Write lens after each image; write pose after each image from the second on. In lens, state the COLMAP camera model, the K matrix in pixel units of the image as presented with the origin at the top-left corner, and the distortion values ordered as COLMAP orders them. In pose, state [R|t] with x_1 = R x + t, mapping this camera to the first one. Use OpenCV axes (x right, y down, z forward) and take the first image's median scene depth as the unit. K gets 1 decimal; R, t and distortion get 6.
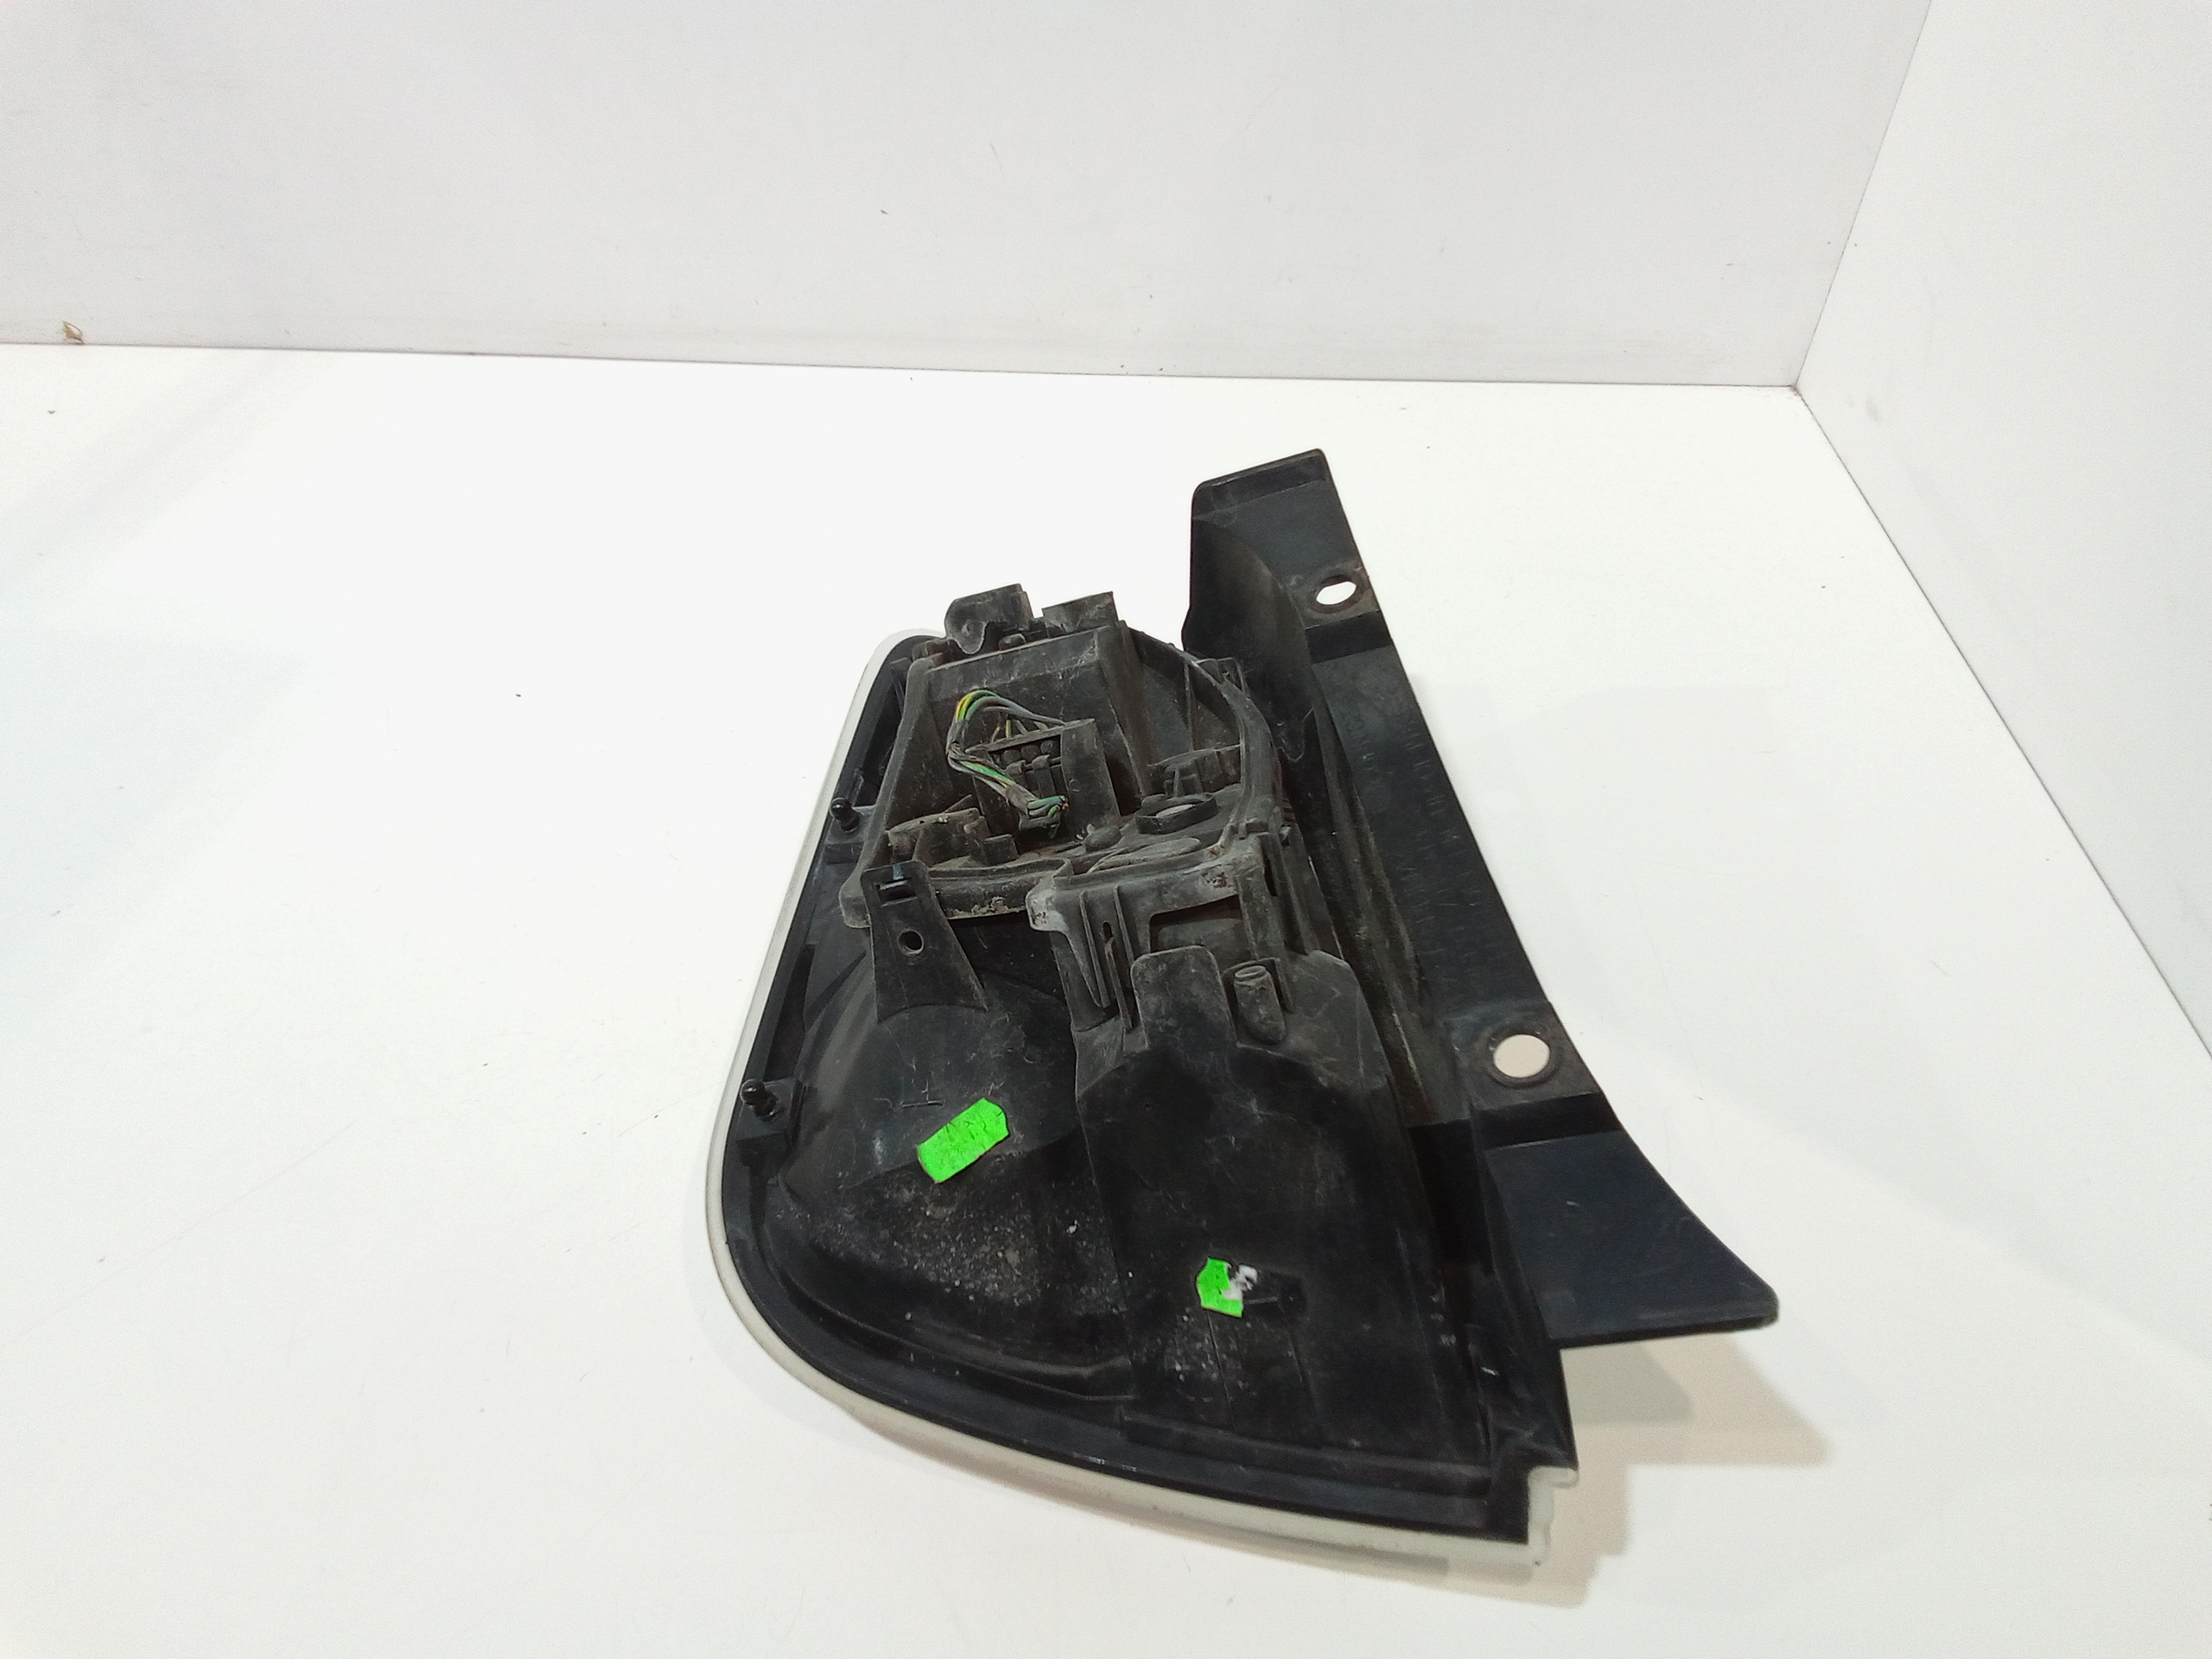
lens RADIAL K [[1638.7, 0, 1109.5], [0, 1638.7, 841.6], [0, 0, 1]] dist [0.039038, -0.055379]
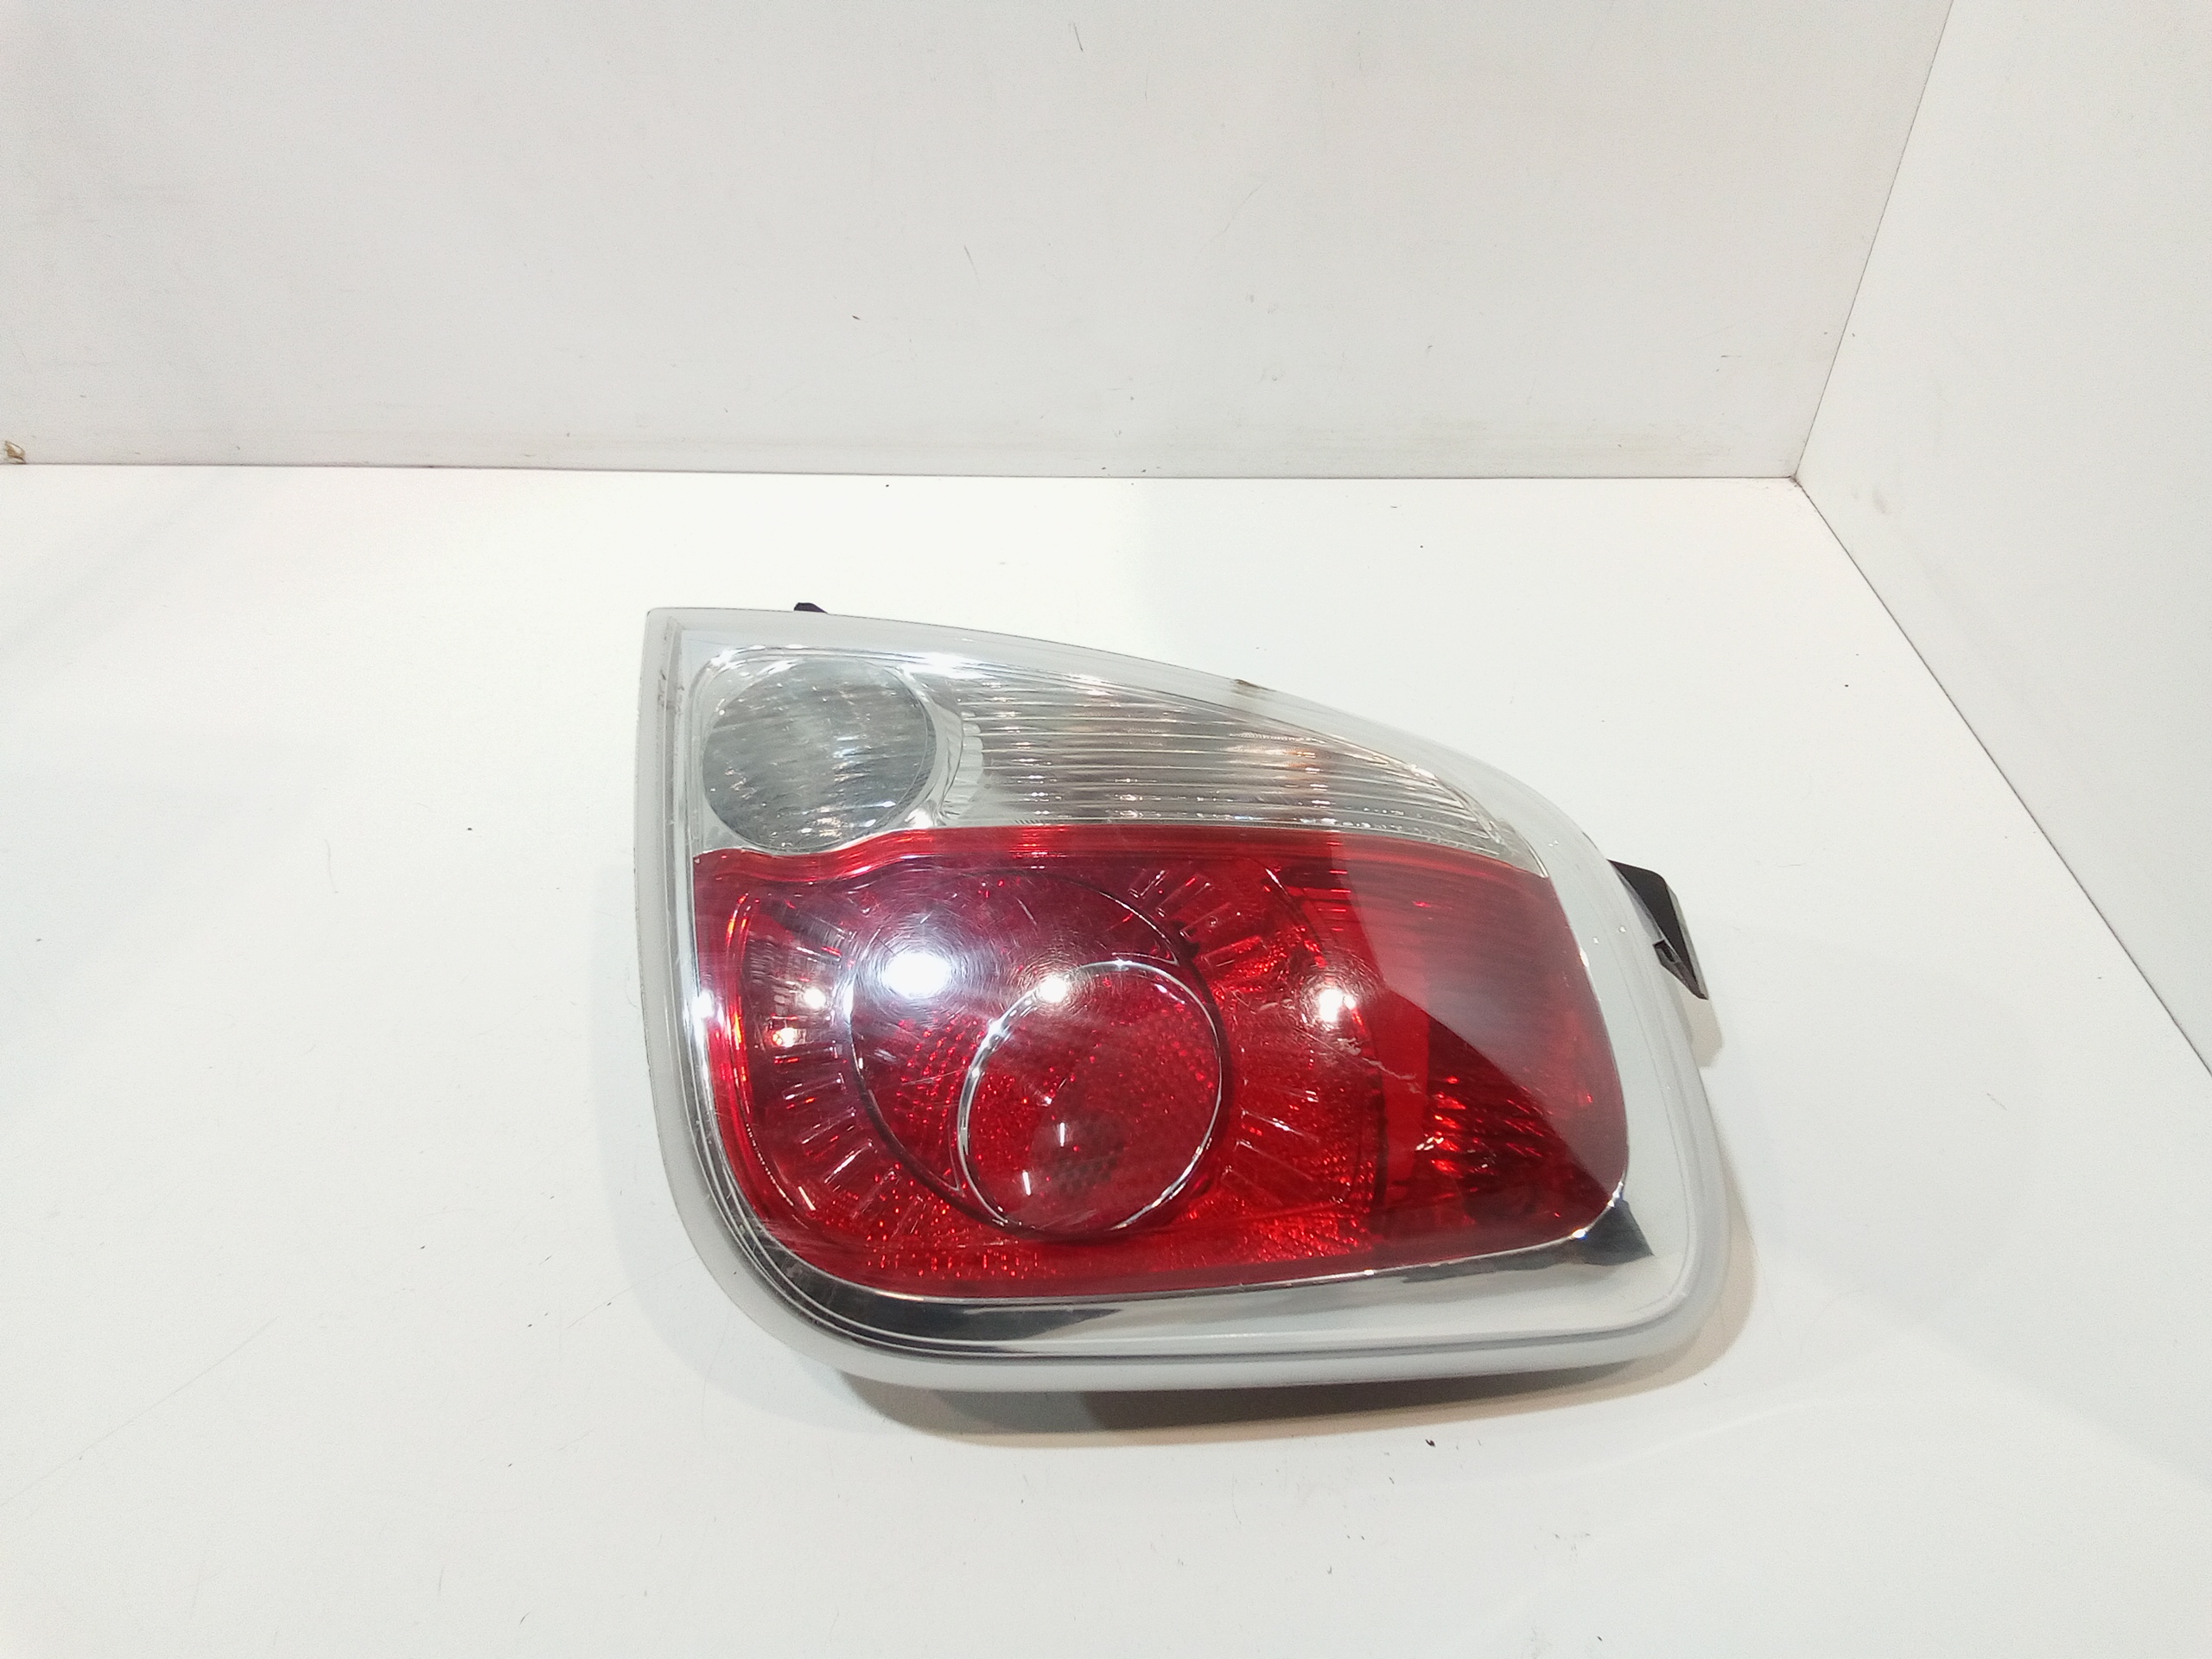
lens RADIAL K [[1638.7, 0, 1113.5], [0, 1638.7, 826.8], [0, 0, 1]] dist [0.039038, -0.055379]
pose [[0.999751, -0.019120, 0.011506, -0.001573], [0.019741, 0.998207, -0.056513, -0.023275], [-0.010405, 0.056726, 0.998336, 0.044271]]
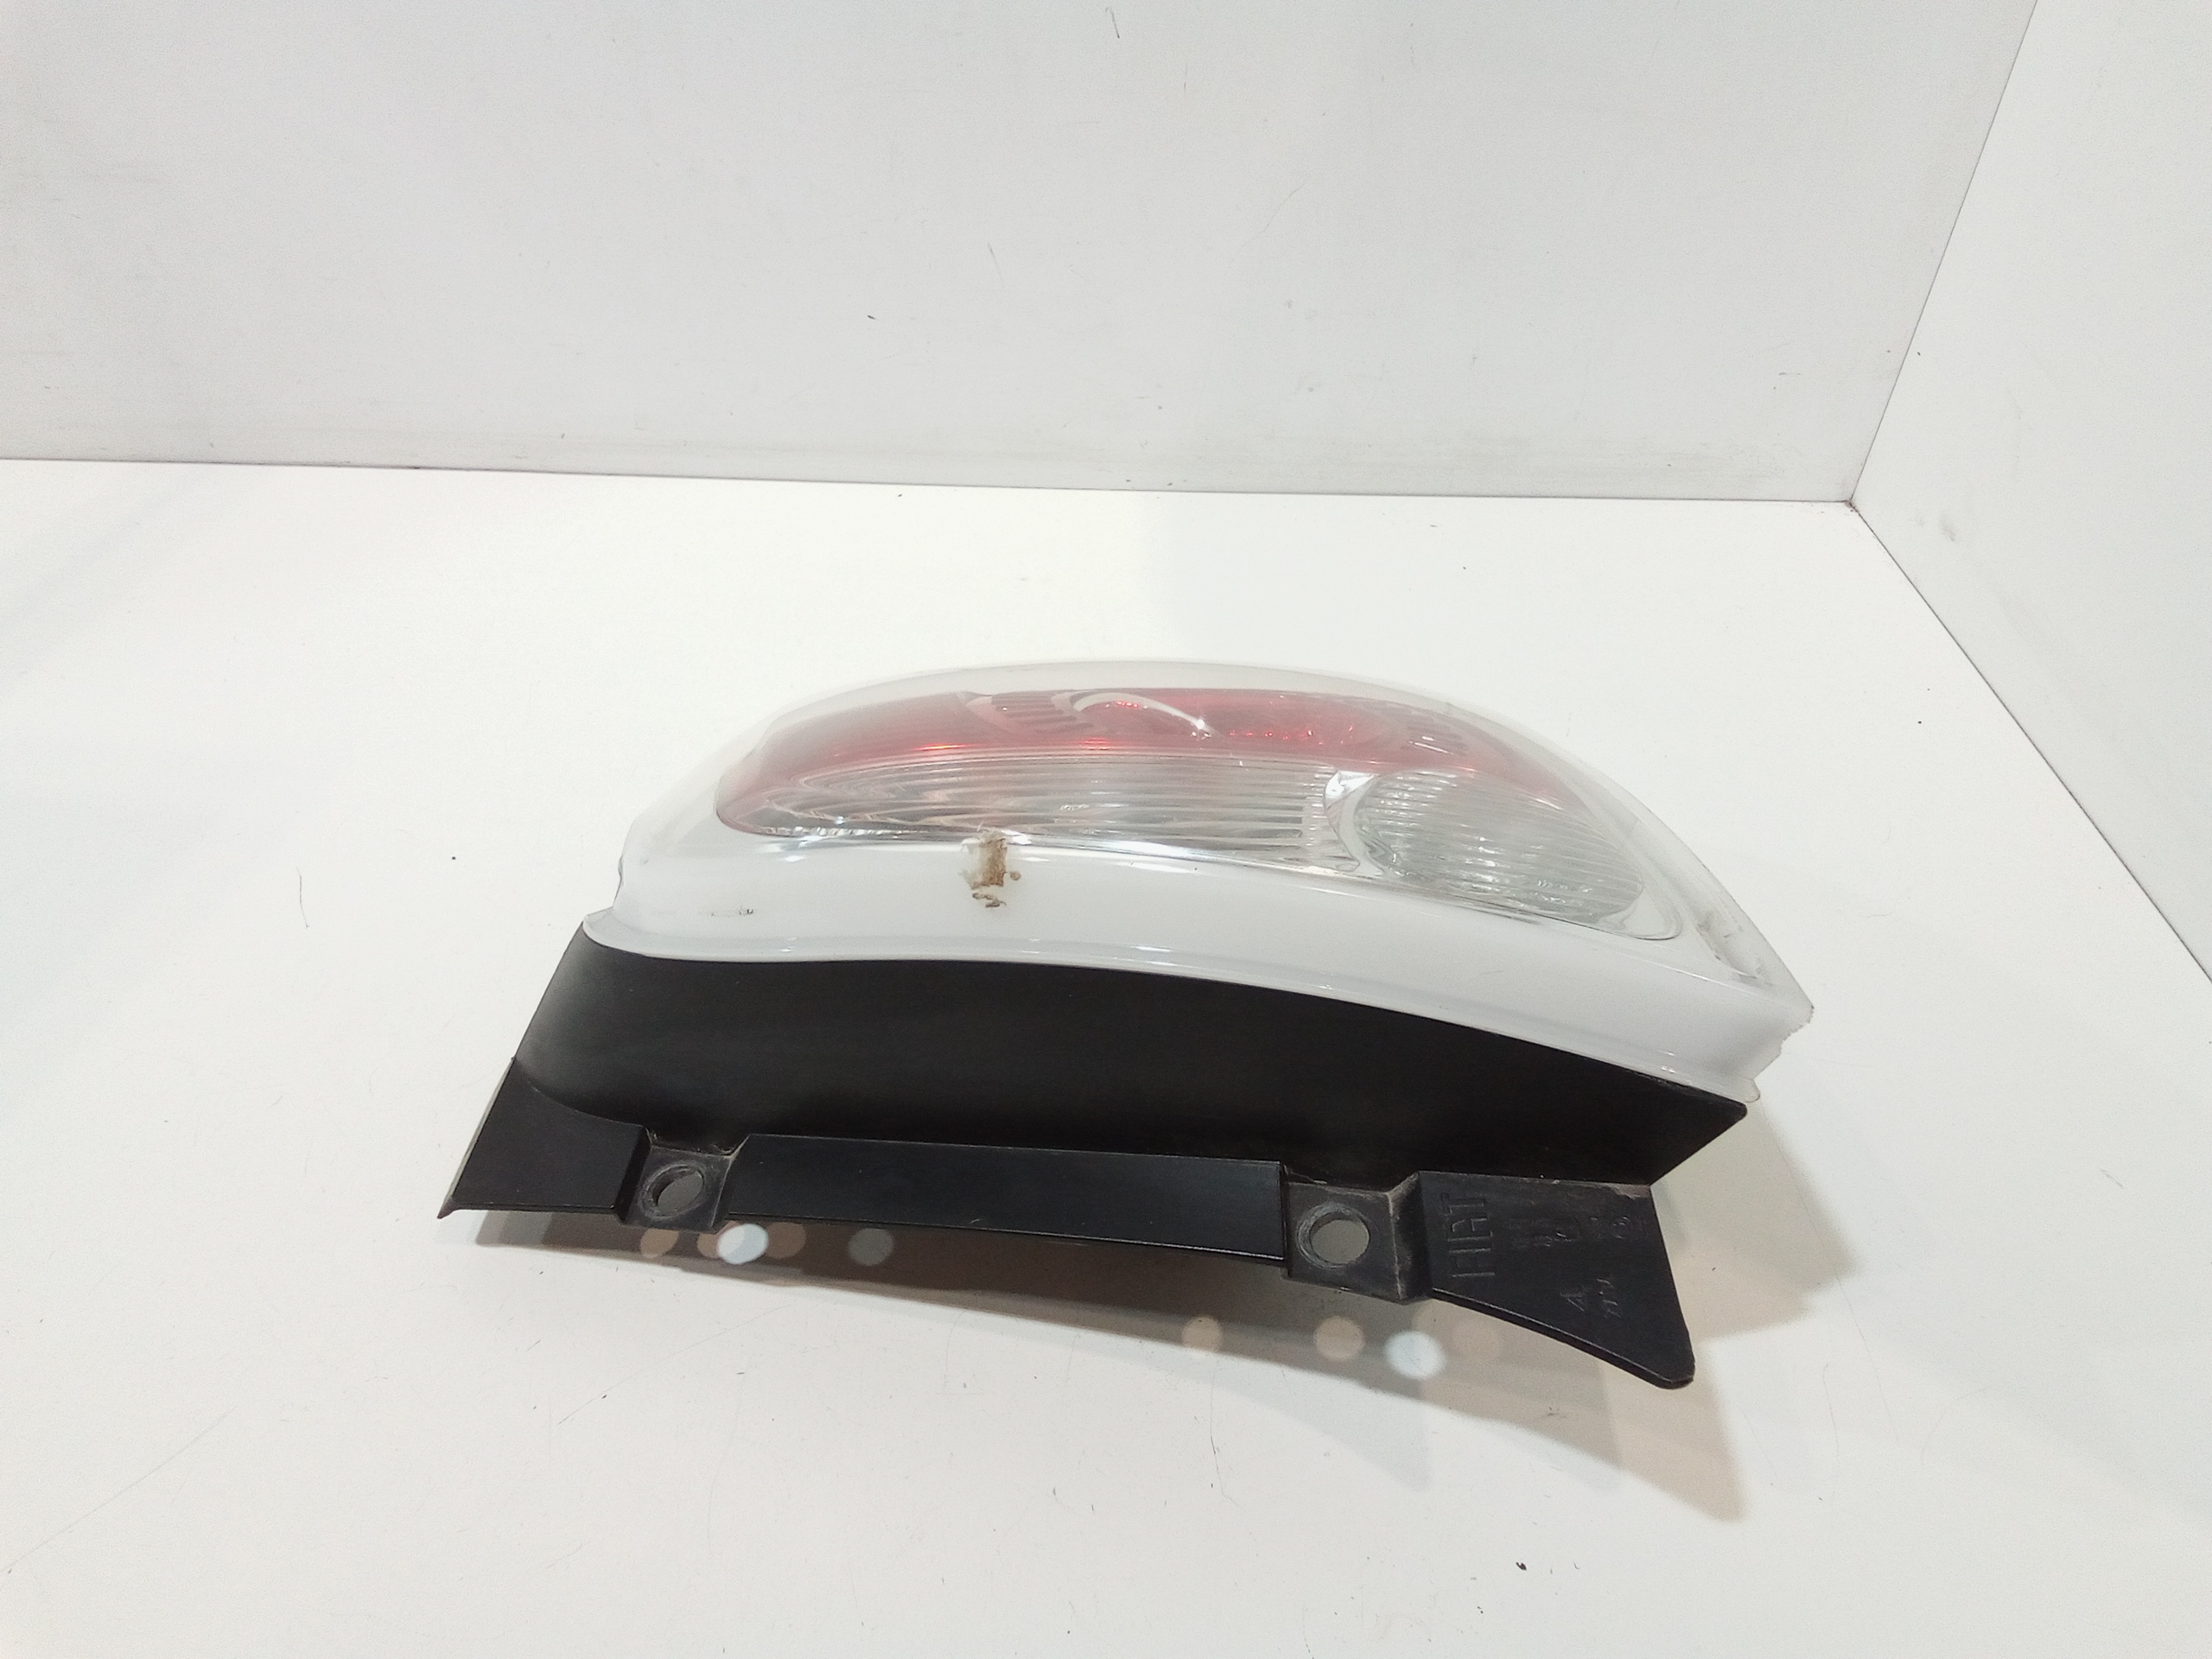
lens RADIAL K [[1638.7, 0, 1111.3], [0, 1638.7, 826.8], [0, 0, 1]] dist [0.039038, -0.055379]
pose [[0.999681, -0.005801, 0.024562, -0.025371], [0.007343, 0.997977, -0.063156, -0.037328], [-0.024146, 0.063316, 0.997701, 0.093197]]
